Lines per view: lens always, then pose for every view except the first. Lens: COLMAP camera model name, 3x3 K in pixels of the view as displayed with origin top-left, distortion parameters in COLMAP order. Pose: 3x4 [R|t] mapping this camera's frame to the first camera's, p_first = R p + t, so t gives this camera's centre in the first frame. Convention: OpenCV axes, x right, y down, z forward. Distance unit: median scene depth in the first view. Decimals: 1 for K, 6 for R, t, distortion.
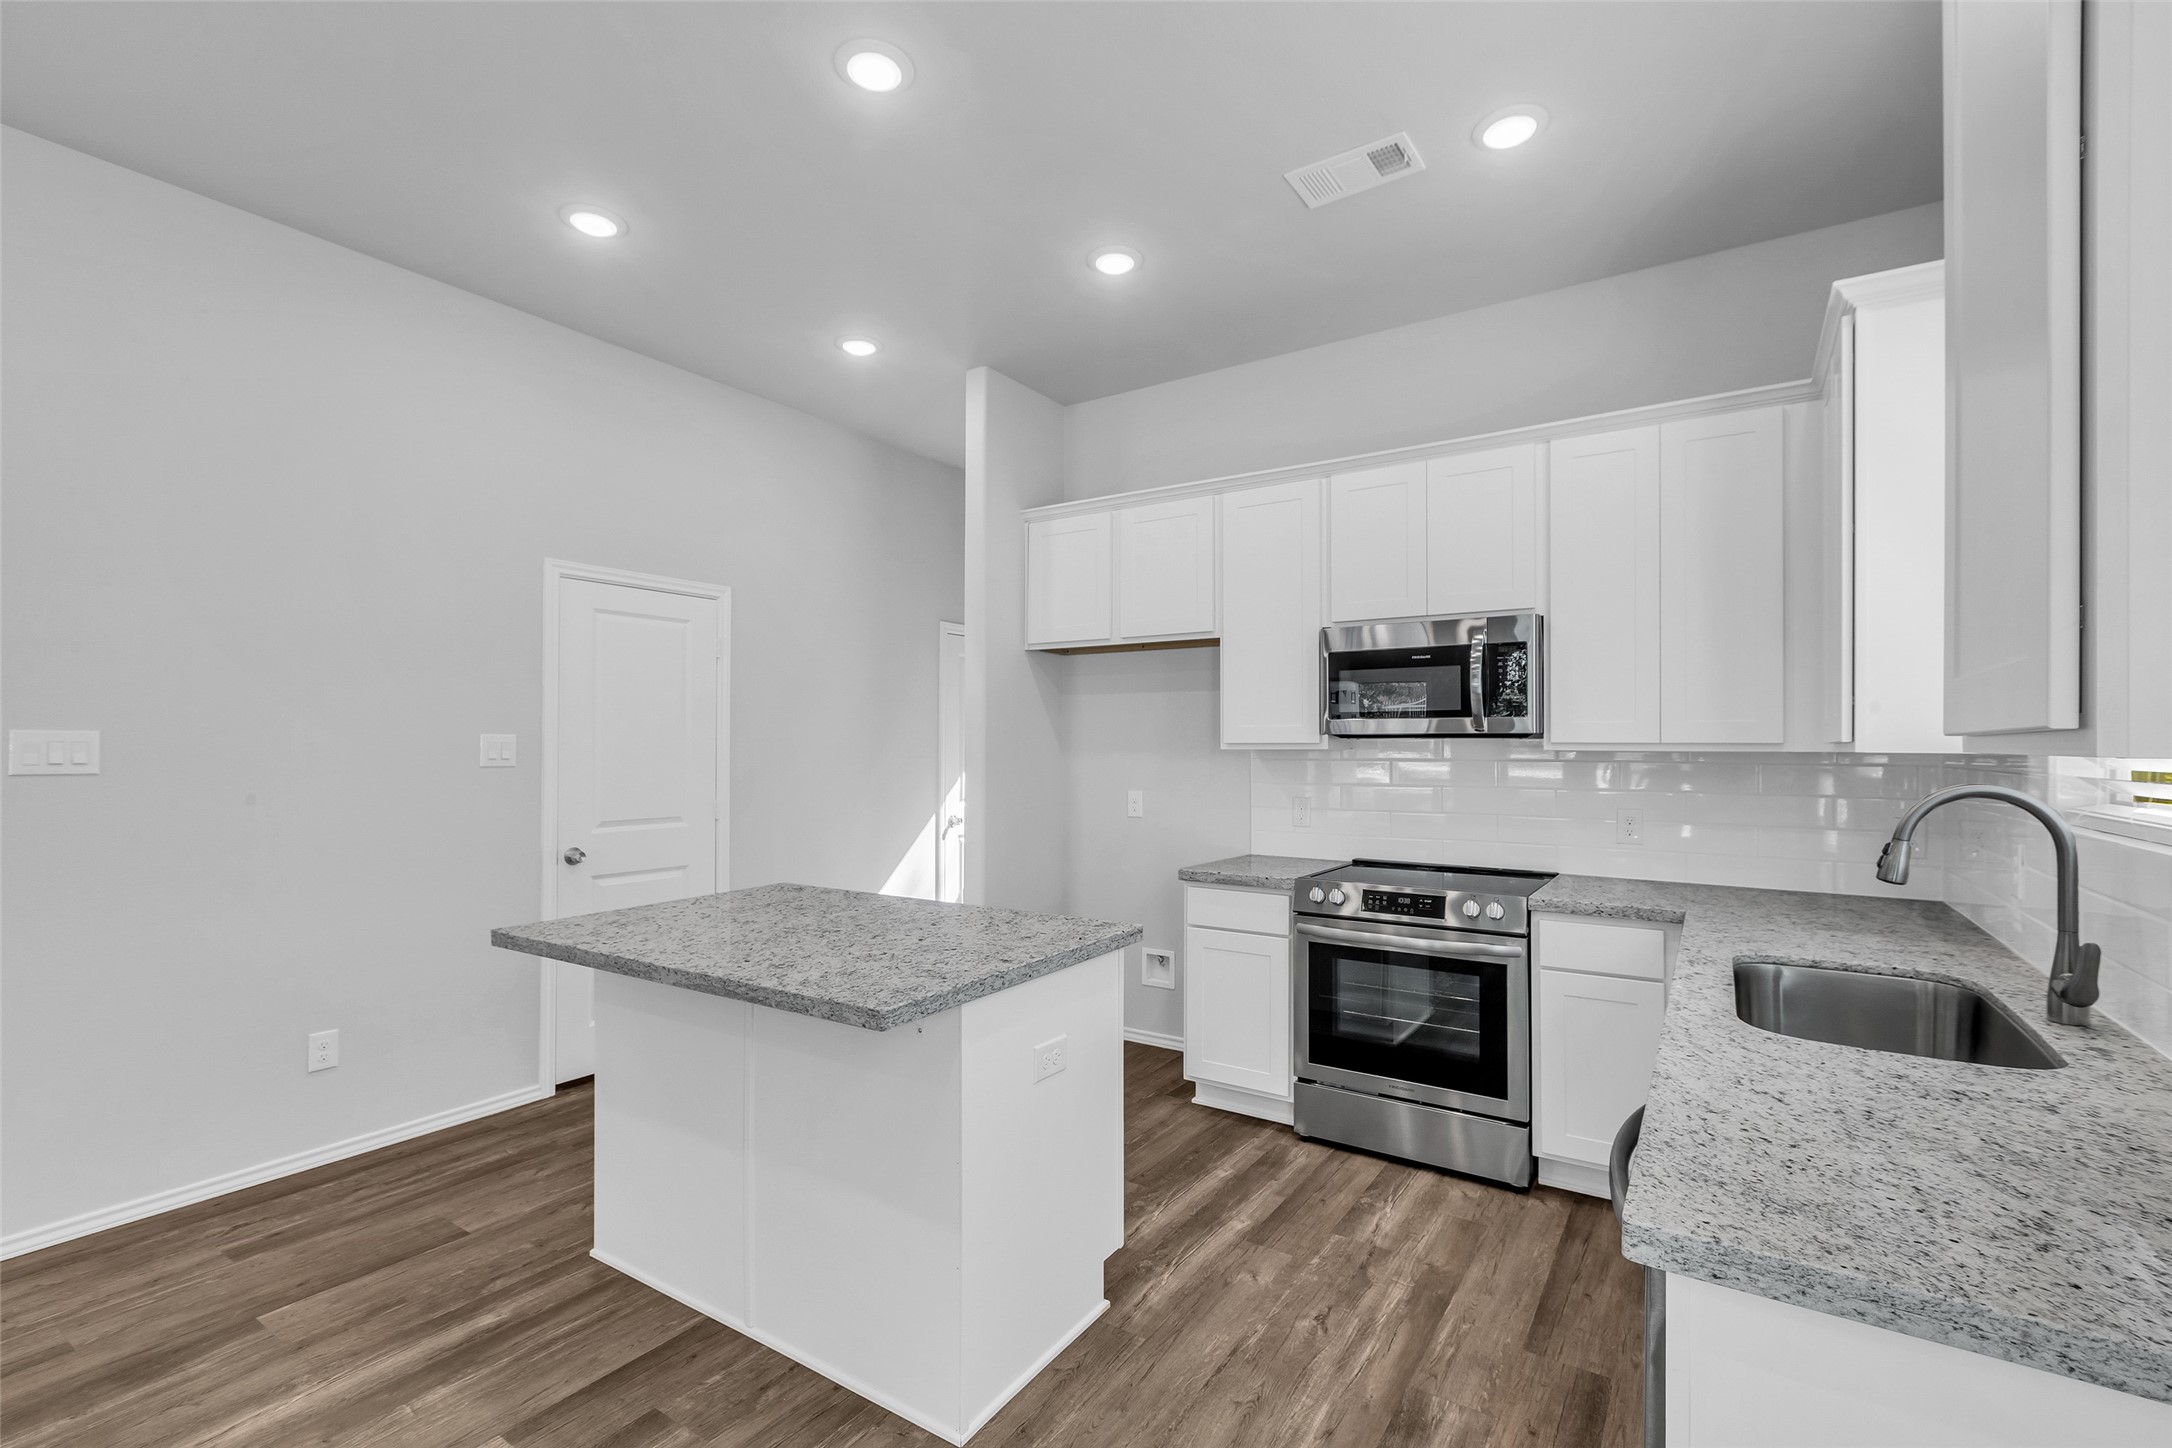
lens RADIAL K [[962.9, 0, 1102.0], [0, 962.9, 730.1], [0, 0, 1]] dist [0.001995, 0.000151]
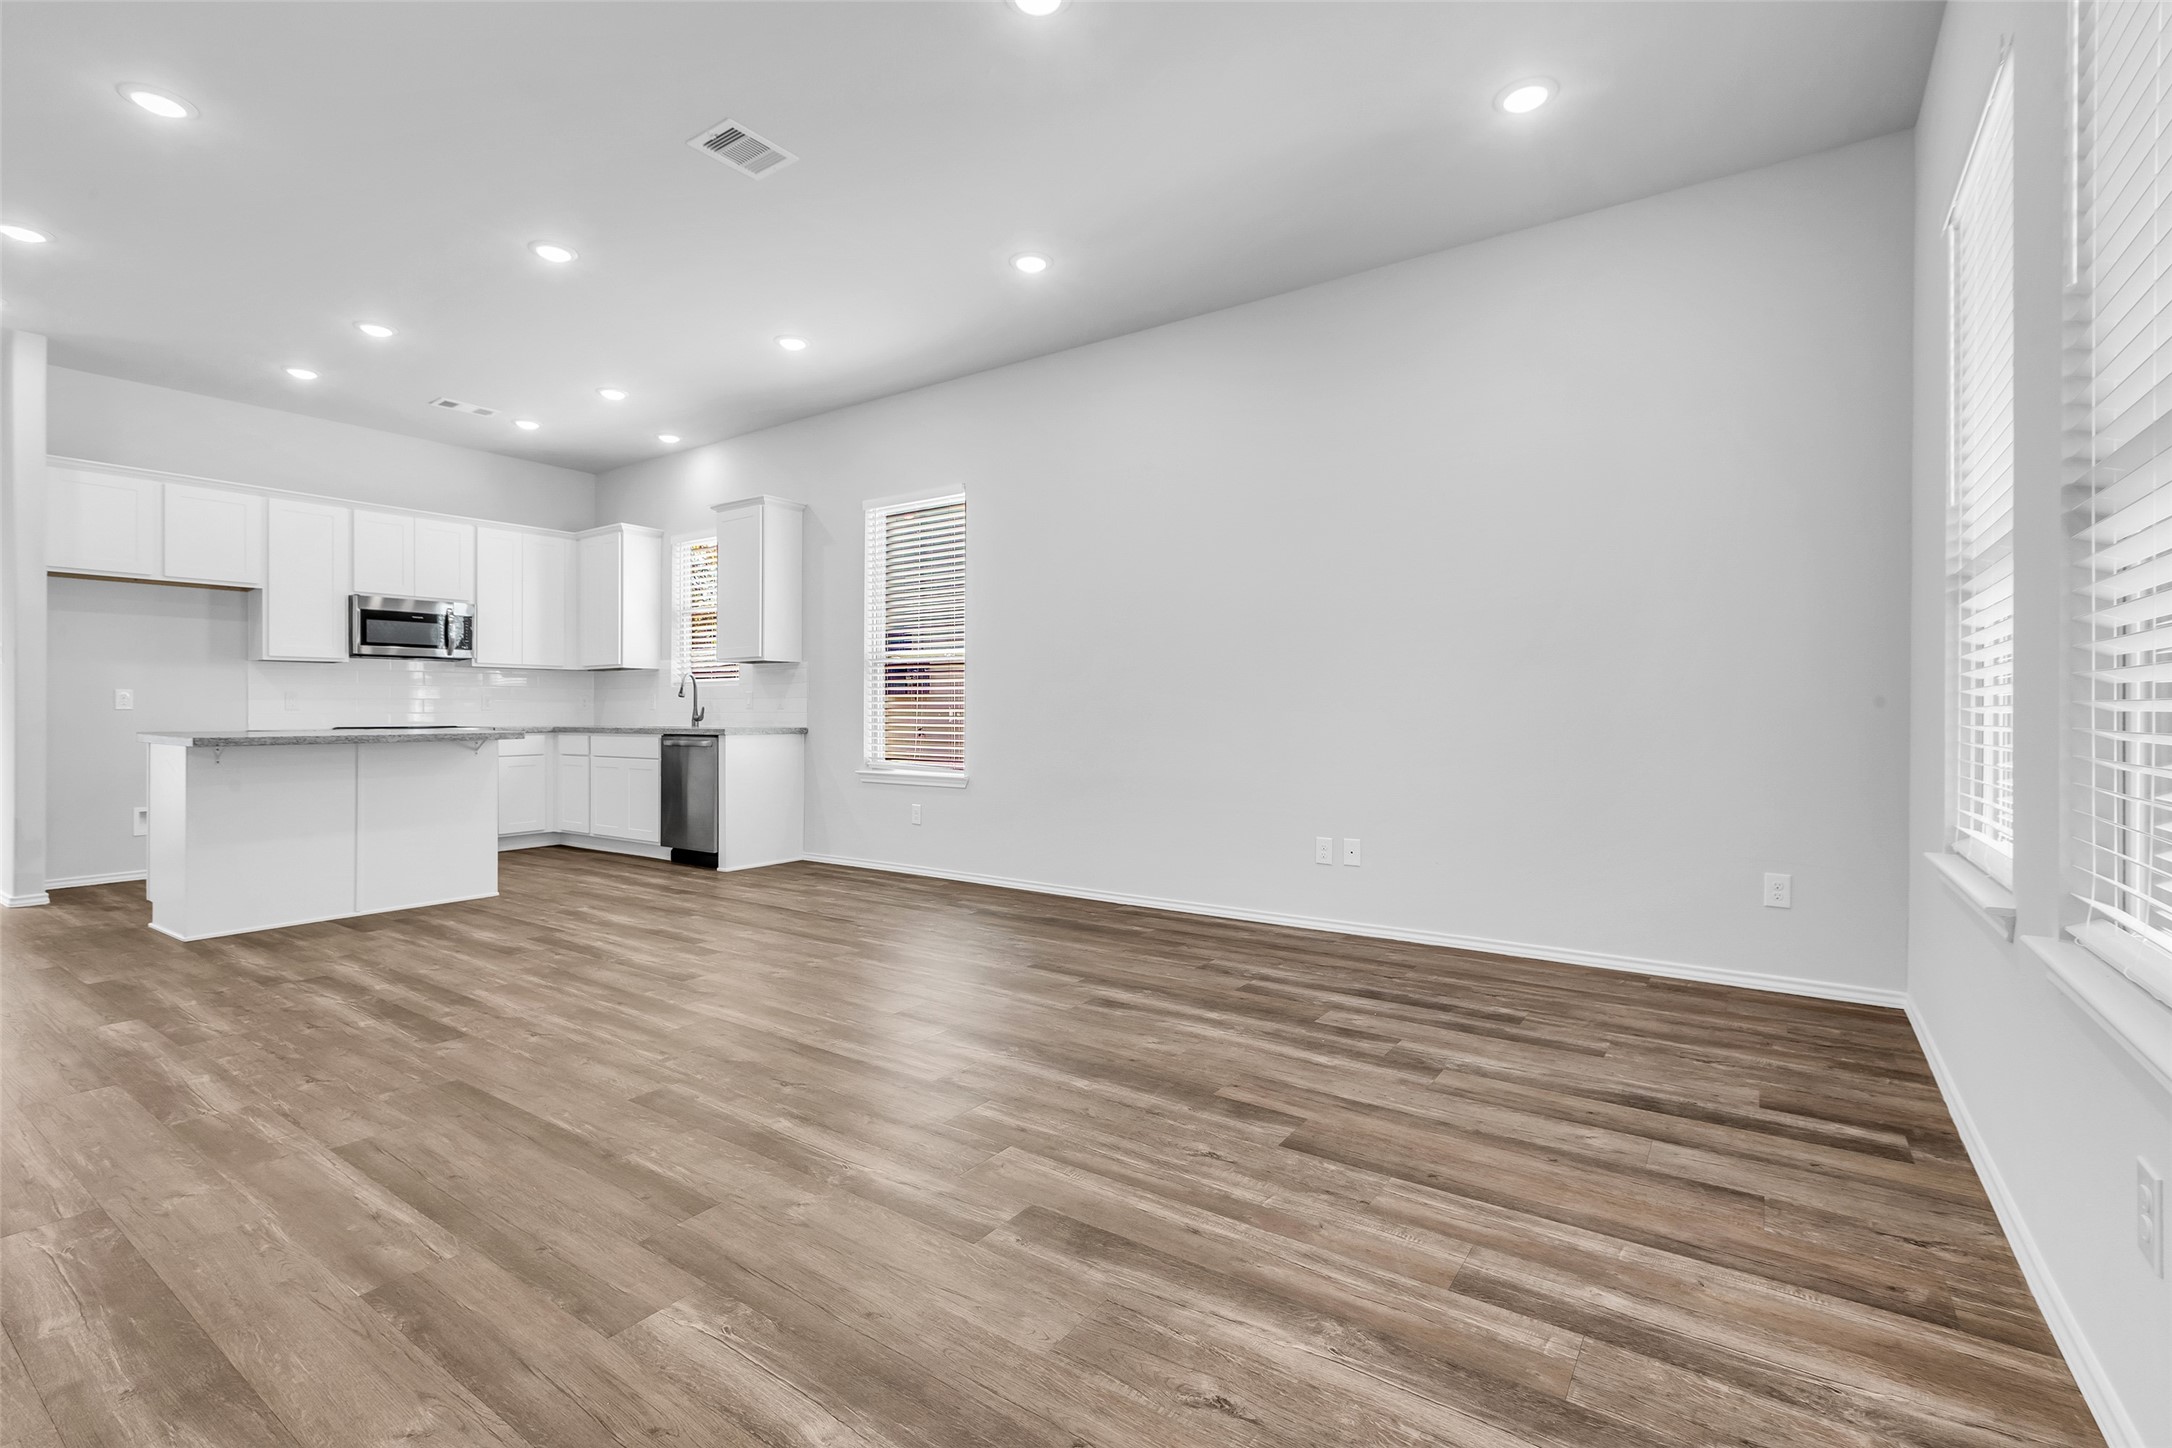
lens RADIAL K [[962.9, 0, 1092.1], [0, 962.9, 709.3], [0, 0, 1]] dist [0.001995, 0.000151]
pose [[0.033754, 0.000422, 0.999430, -1.713808], [-0.014144, 0.999900, 0.000056, 0.099902], [-0.999330, -0.014138, 0.033757, -0.495987]]
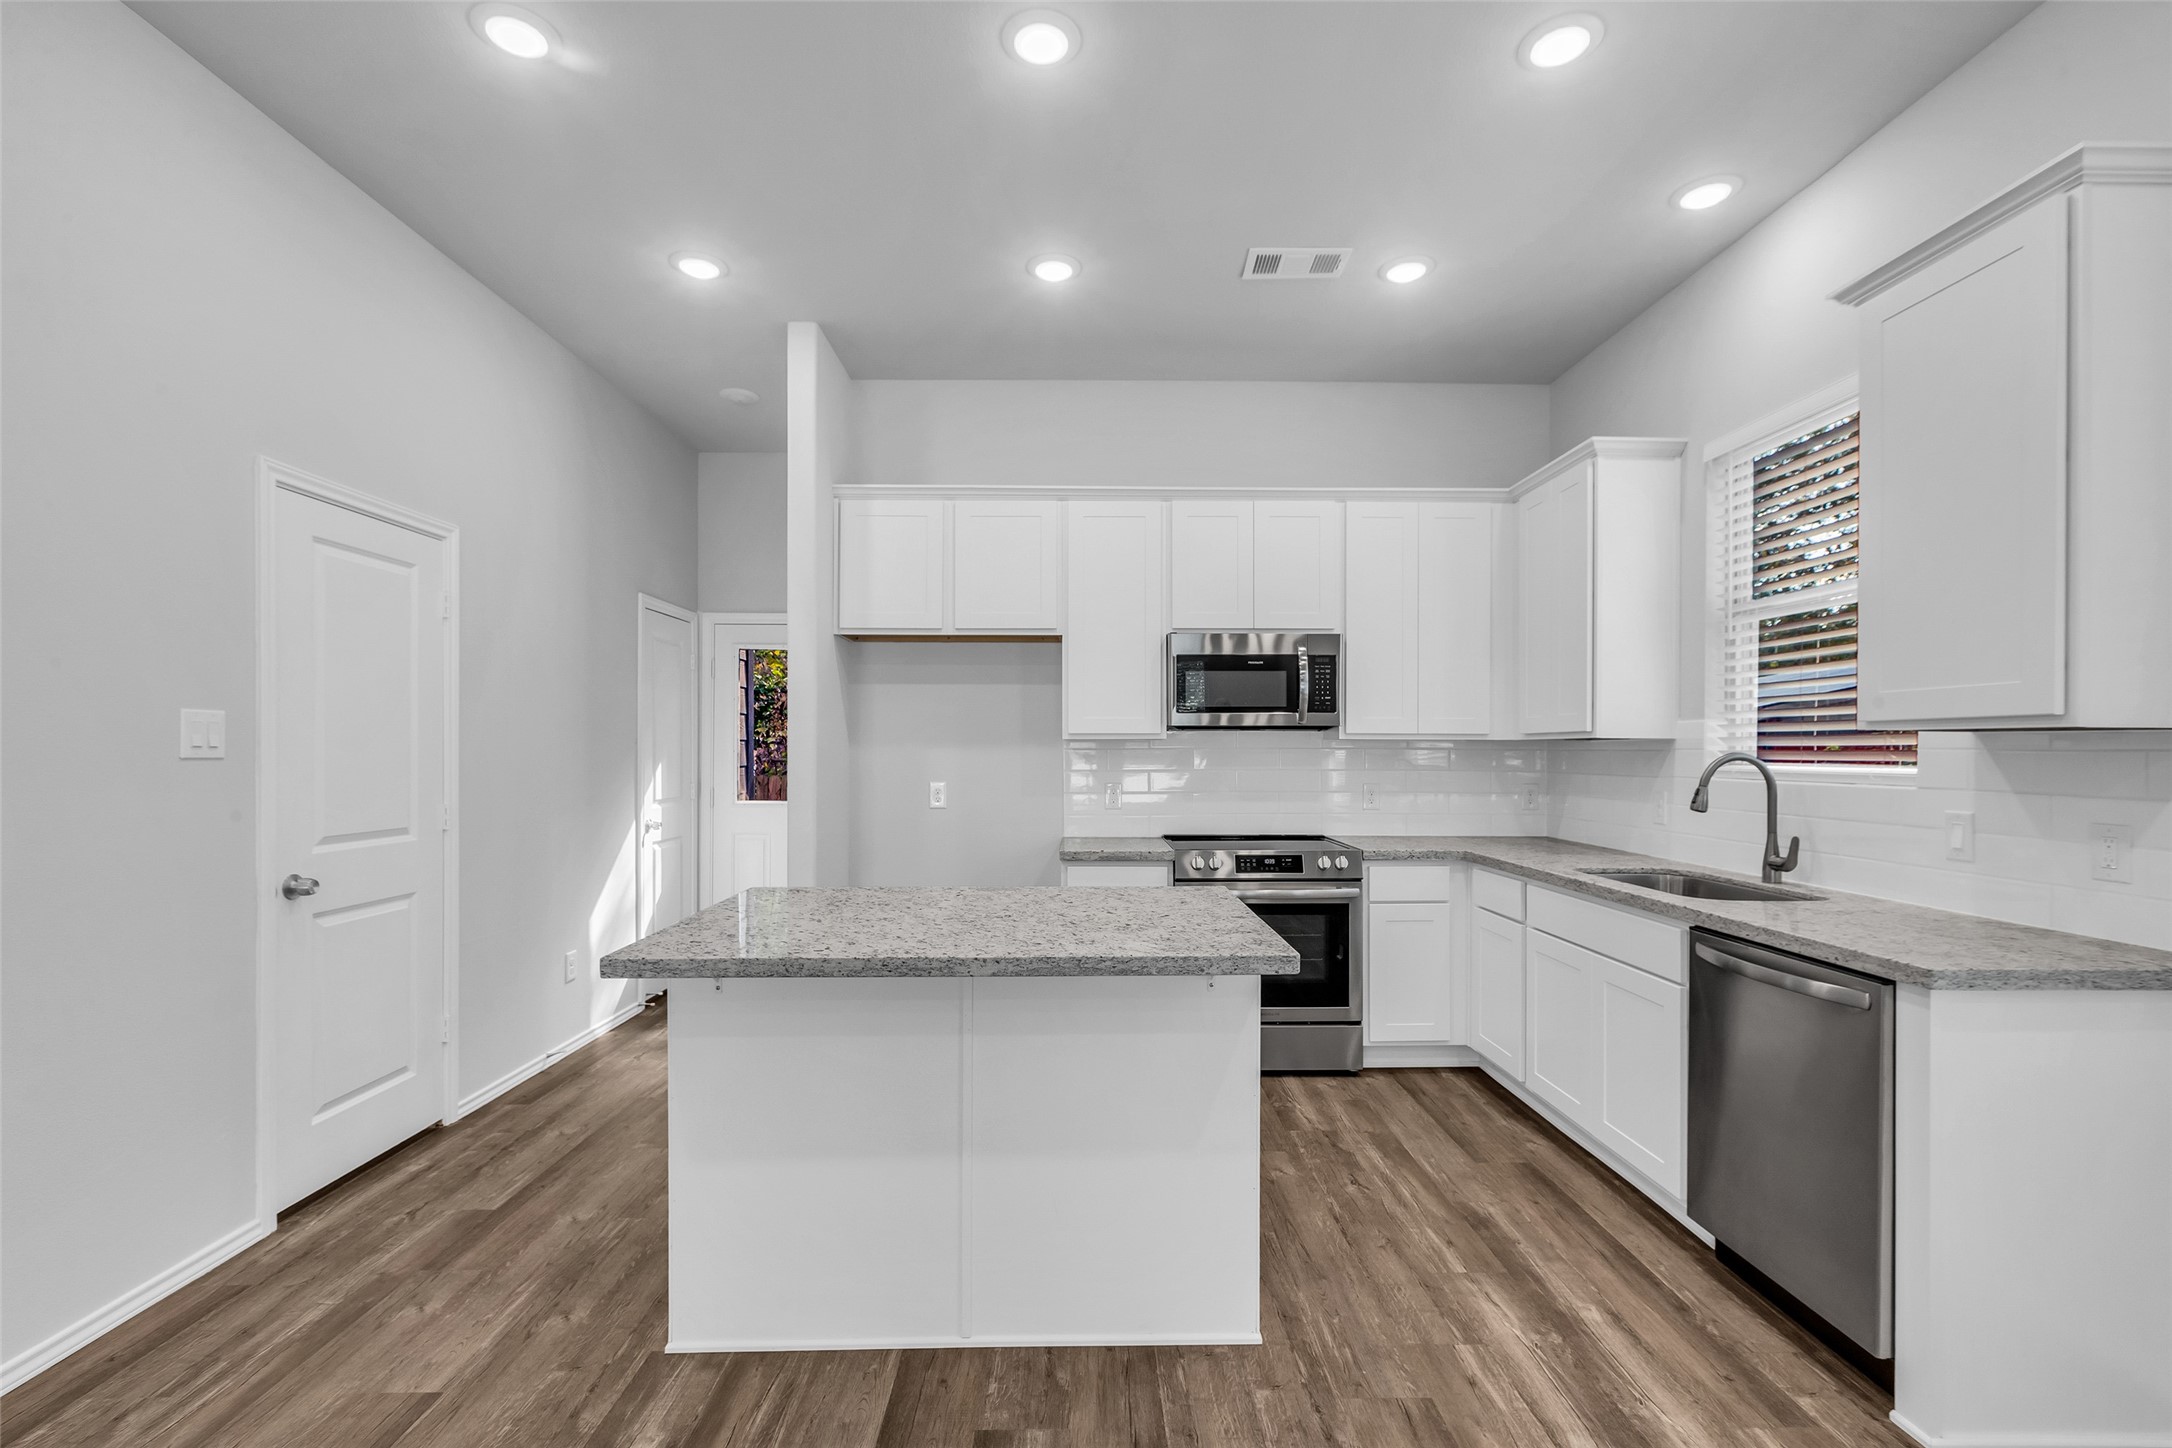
lens RADIAL K [[962.9, 0, 1100.9], [0, 962.9, 746.3], [0, 0, 1]] dist [0.001995, 0.000151]
pose [[0.827685, 0.001292, 0.561191, -0.543838], [-0.008671, 0.999907, 0.010487, 0.019407], [-0.561126, -0.013546, 0.827620, 0.105737]]
